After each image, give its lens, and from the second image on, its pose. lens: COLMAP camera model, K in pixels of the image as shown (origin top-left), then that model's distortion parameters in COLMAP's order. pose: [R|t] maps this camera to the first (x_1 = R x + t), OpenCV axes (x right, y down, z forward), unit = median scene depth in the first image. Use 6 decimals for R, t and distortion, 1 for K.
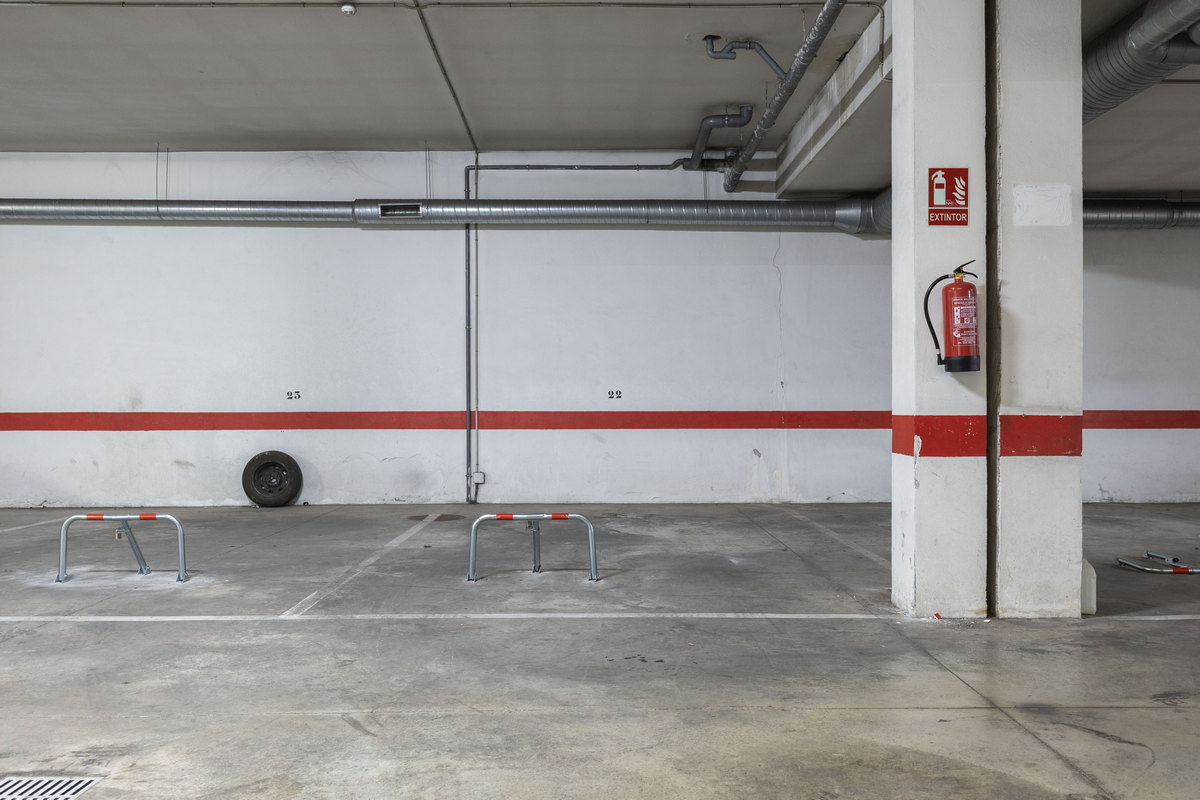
lens RADIAL K [[1032.9, 0, 597.9], [0, 1032.9, 404.1], [0, 0, 1]] dist [0.005815, 0.008452]
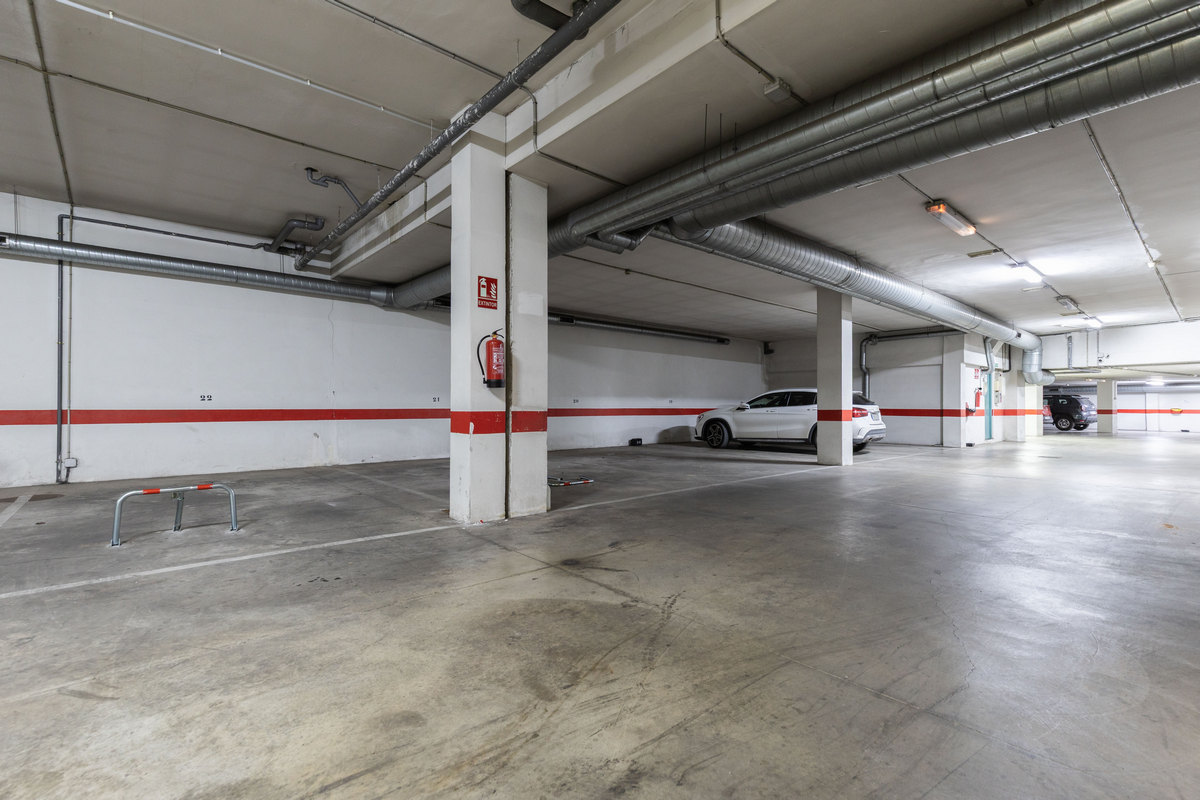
lens RADIAL K [[545.3, 0, 603.1], [0, 545.3, 398.3], [0, 0, 1]] dist [0.006680, 0.000425]
pose [[0.749304, 0.011370, 0.662129, -0.148931], [-0.002782, 0.999898, -0.014021, 0.000766], [-0.662220, 0.008664, 0.749259, 0.136331]]
